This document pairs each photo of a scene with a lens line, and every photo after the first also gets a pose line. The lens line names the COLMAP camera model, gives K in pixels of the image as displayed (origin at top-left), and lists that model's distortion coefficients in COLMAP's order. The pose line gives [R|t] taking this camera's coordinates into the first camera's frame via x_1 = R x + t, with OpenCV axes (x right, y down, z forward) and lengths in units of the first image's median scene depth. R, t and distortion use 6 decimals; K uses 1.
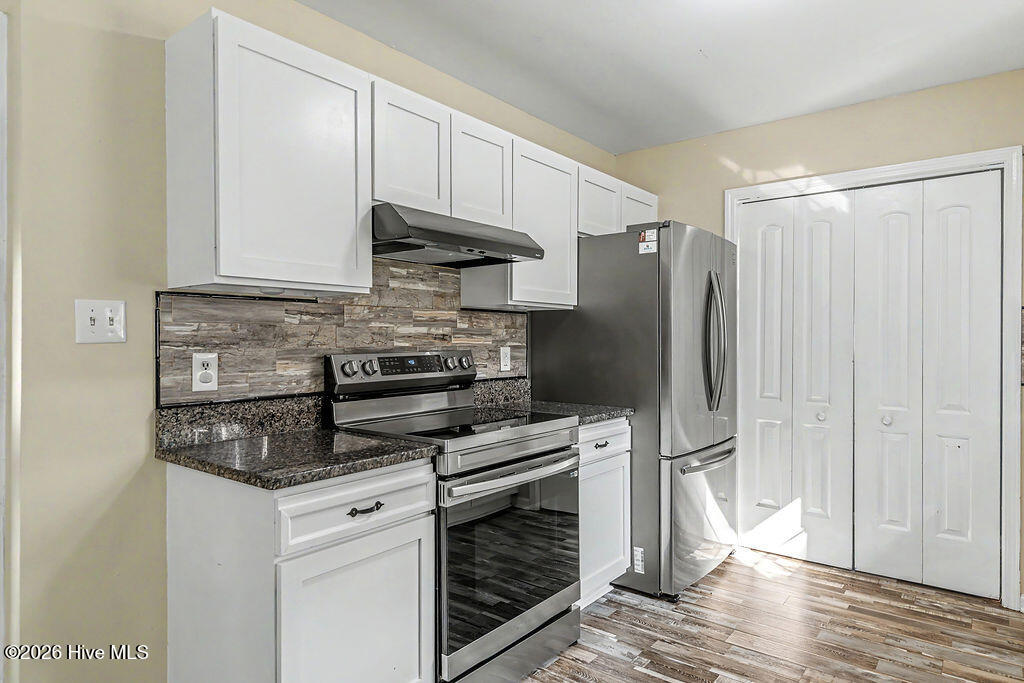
lens RADIAL K [[611.2, 0, 512.0], [0, 611.2, 341.5], [0, 0, 1]] dist [0.006963, 0.001015]
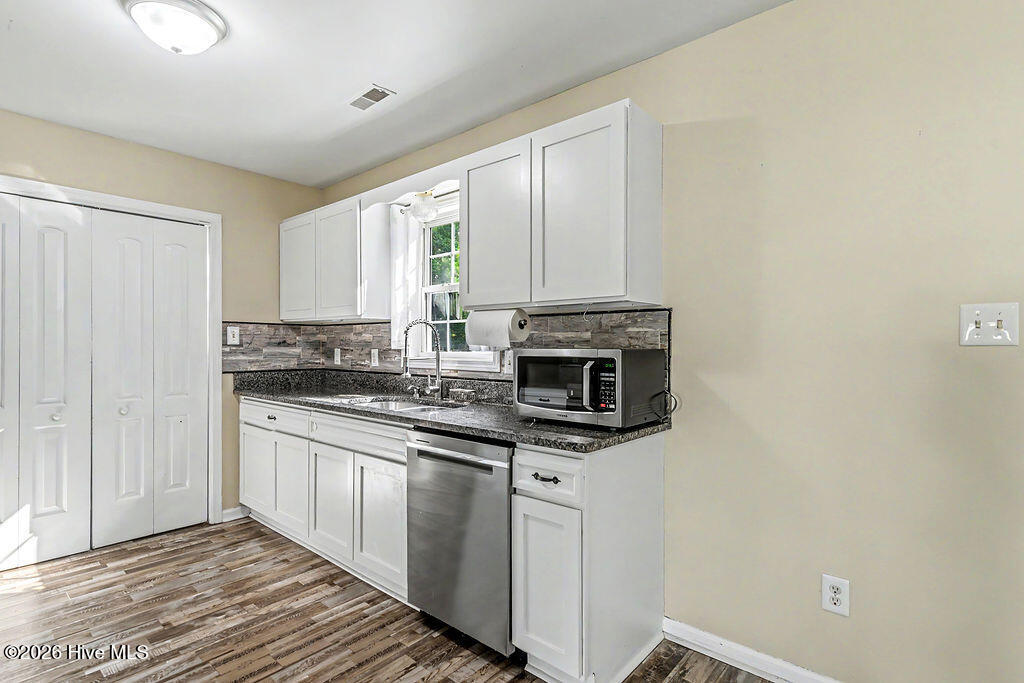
lens RADIAL K [[503.4, 0, 522.5], [0, 503.4, 345.8], [0, 0, 1]] dist [0.010605, 0.000003]
pose [[0.043811, -0.004221, 0.999031, -0.398140], [0.000887, 0.999991, 0.004186, -0.000730], [-0.999039, 0.000702, 0.043814, 0.212813]]
